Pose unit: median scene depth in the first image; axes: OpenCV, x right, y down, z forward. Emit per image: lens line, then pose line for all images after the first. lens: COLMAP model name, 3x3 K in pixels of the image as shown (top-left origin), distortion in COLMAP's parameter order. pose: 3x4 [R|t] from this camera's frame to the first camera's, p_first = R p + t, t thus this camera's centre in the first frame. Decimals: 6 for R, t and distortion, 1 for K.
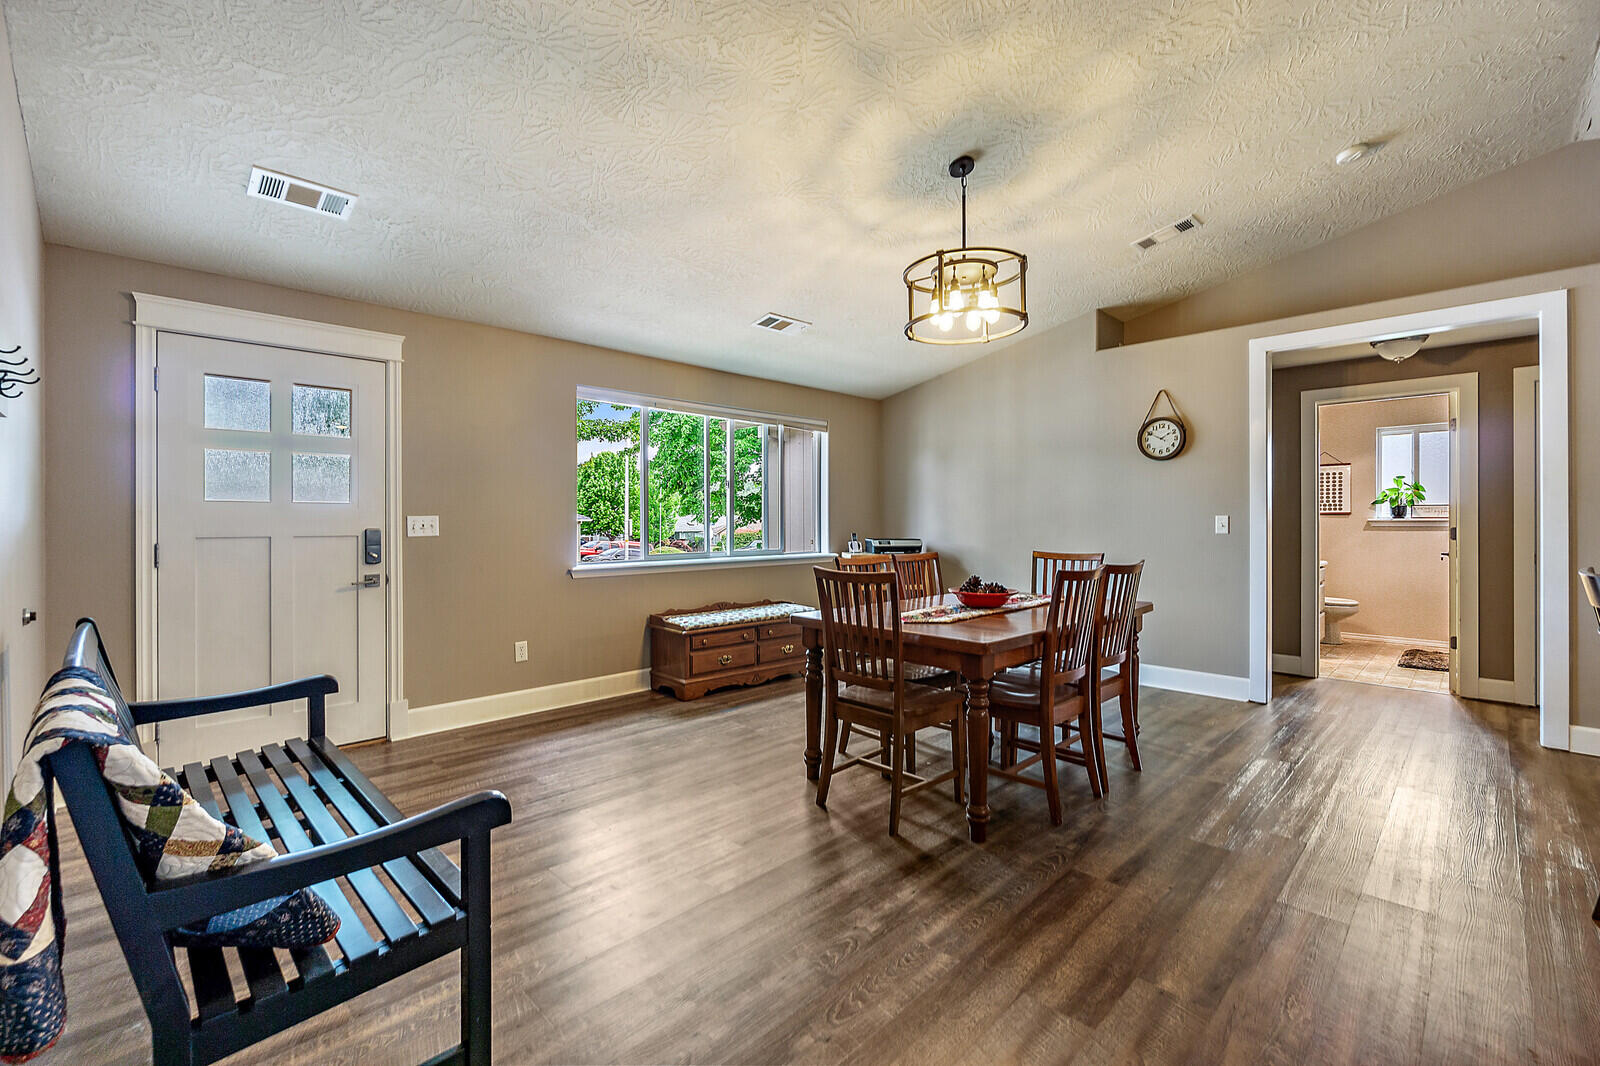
lens RADIAL K [[690.8, 0, 786.9], [0, 690.8, 521.0], [0, 0, 1]] dist [-0.001433, 0.000262]
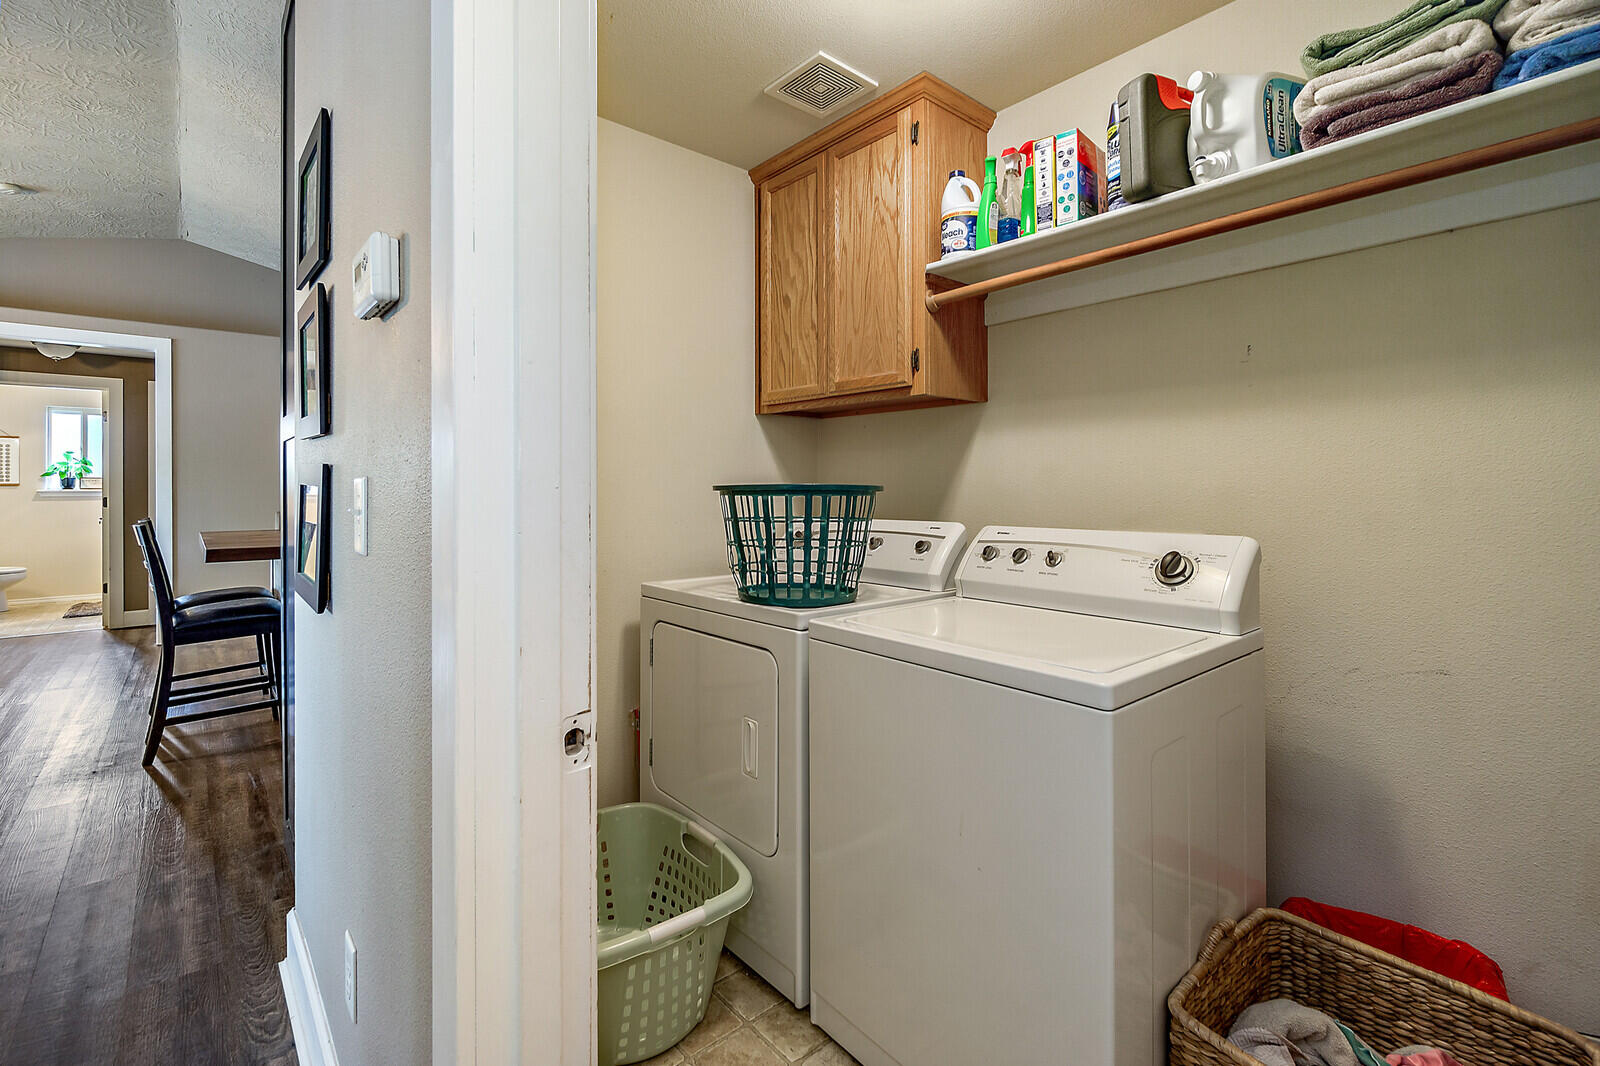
lens RADIAL K [[715.1, 0, 817.4], [0, 715.1, 496.1], [0, 0, 1]] dist [-0.013370, -0.000364]
pose [[0.052060, -0.004536, 0.998634, -0.260745], [-0.002000, 0.999987, 0.004646, -0.001331], [-0.998642, -0.002240, 0.052051, -0.377897]]
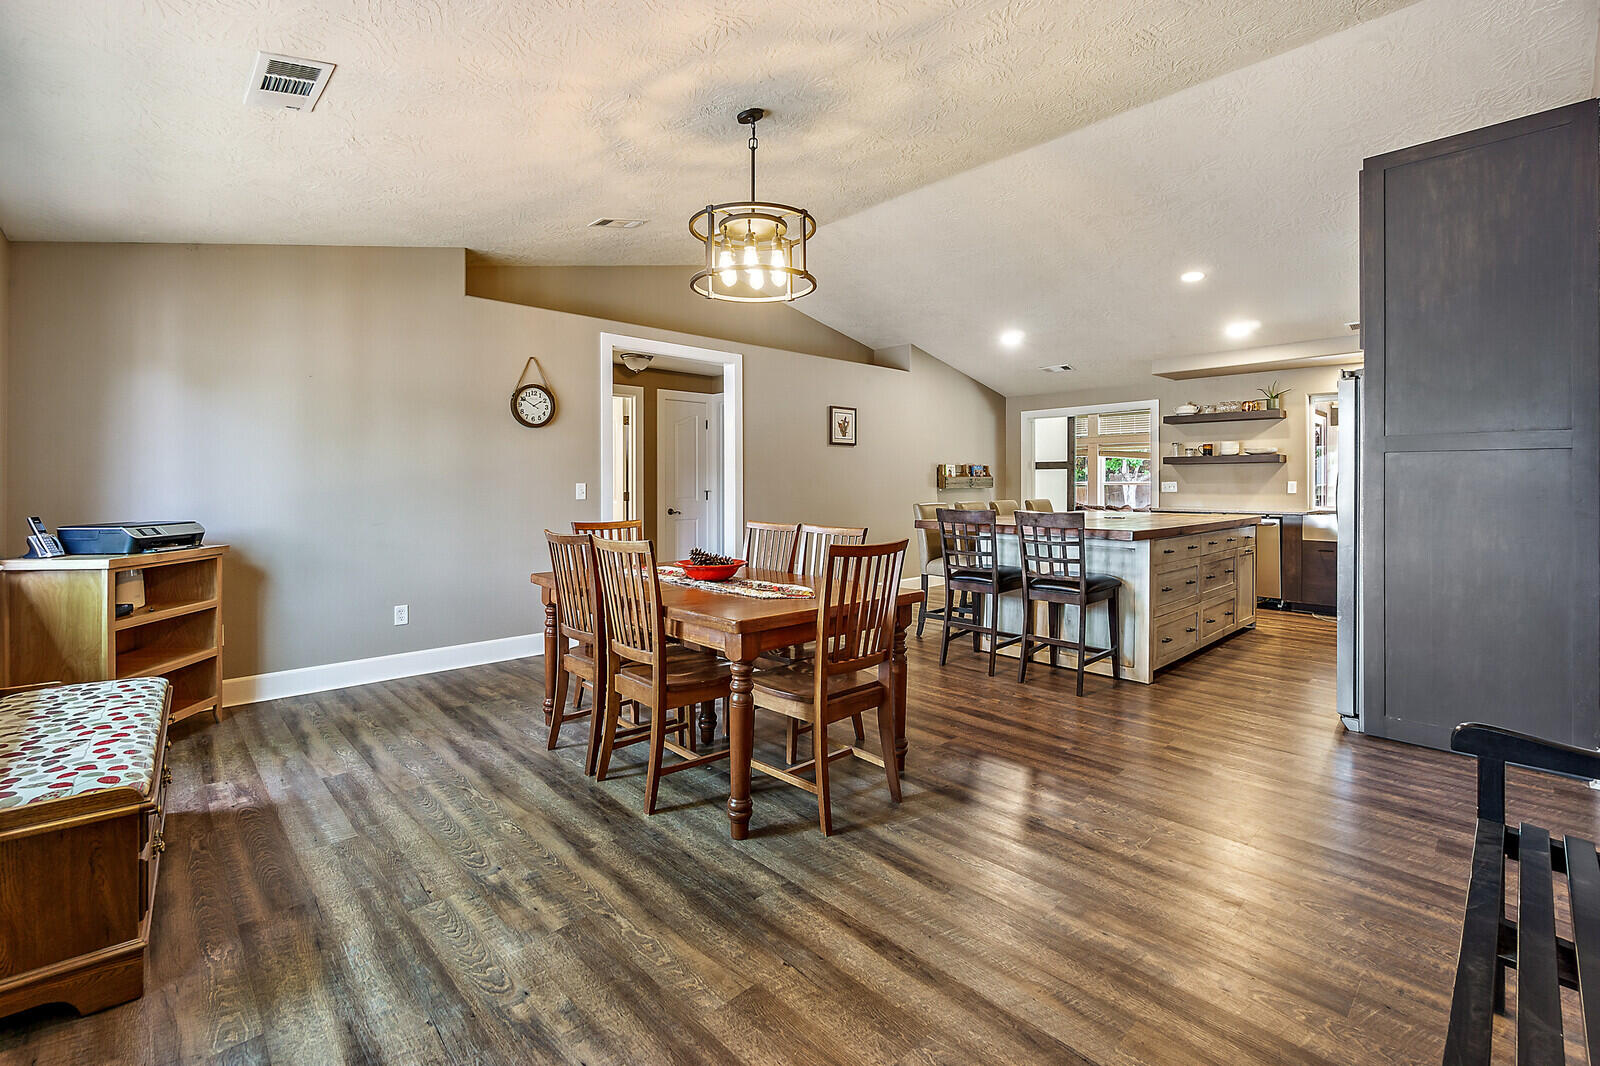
lens RADIAL K [[700.9, 0, 785.3], [0, 700.9, 491.9], [0, 0, 1]] dist [-0.003427, 0.000441]
pose [[0.024157, -0.011640, 0.999640, -0.497189], [0.000854, 0.999932, 0.011622, -0.006840], [-0.999708, 0.000573, 0.024166, 0.653630]]
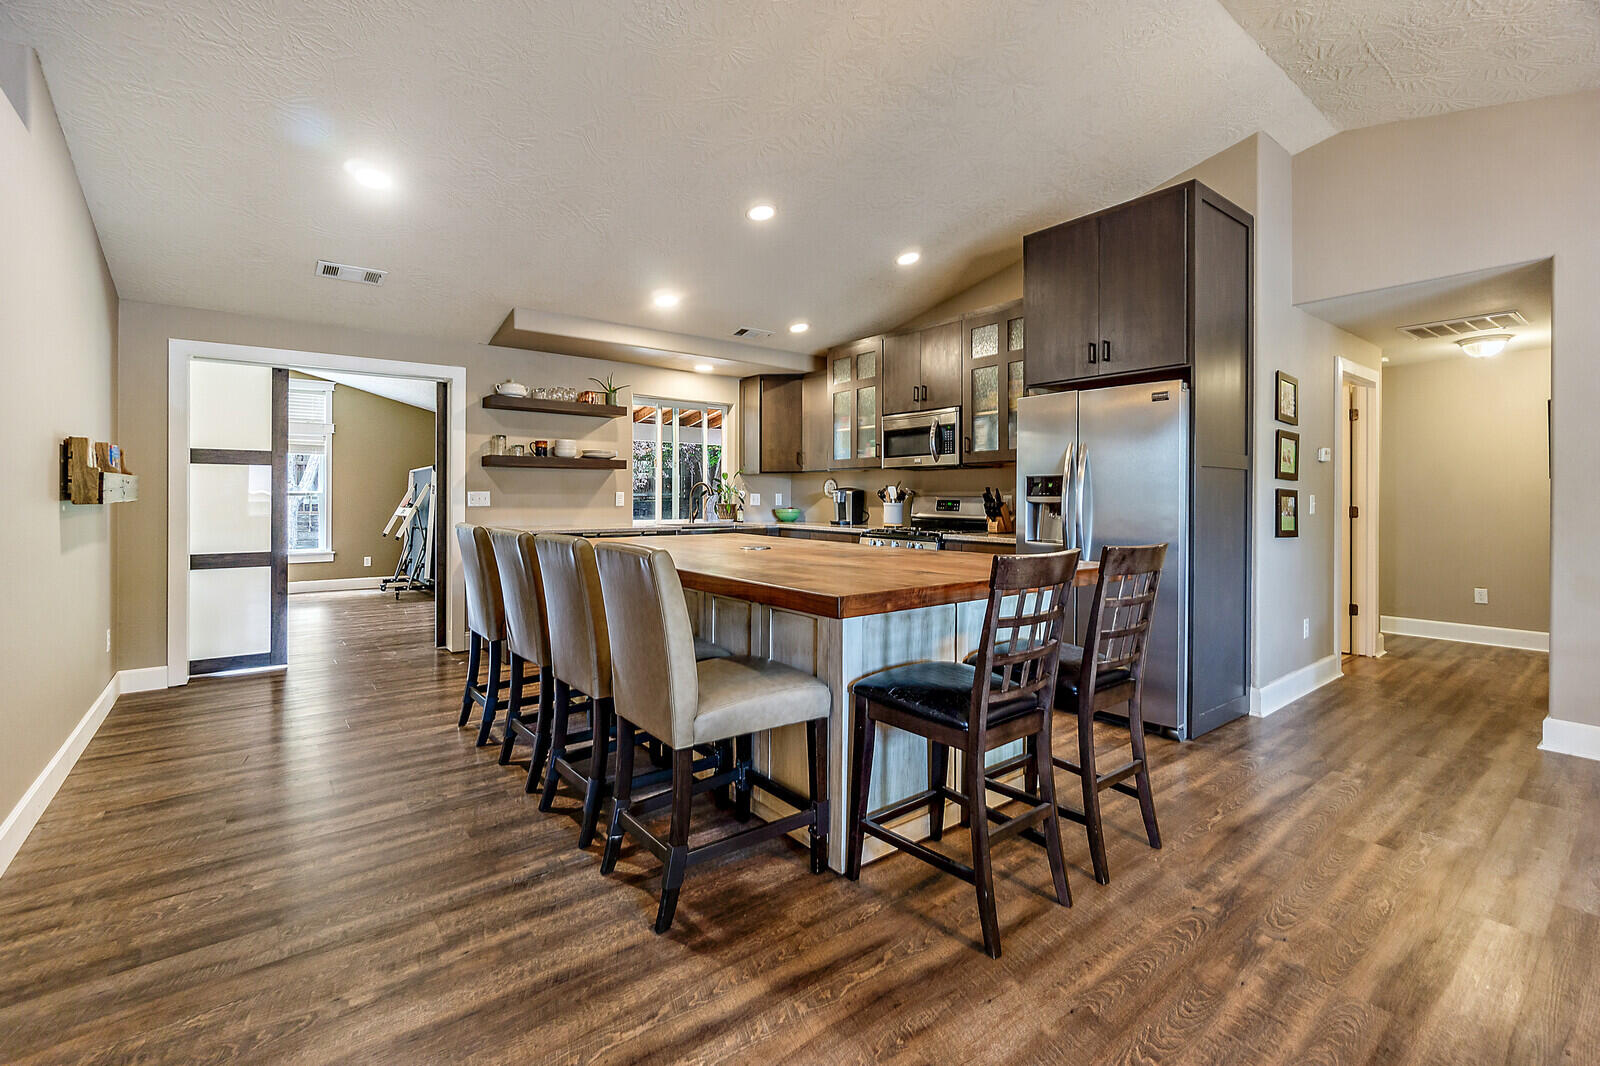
lens RADIAL K [[715.1, 0, 817.4], [0, 715.1, 496.1], [0, 0, 1]] dist [-0.013370, -0.000364]
pose [[-0.996242, -0.000588, 0.086614, 0.581643], [-0.000976, 0.999990, -0.004435, 0.001682], [-0.086610, -0.004503, -0.996232, 0.889989]]
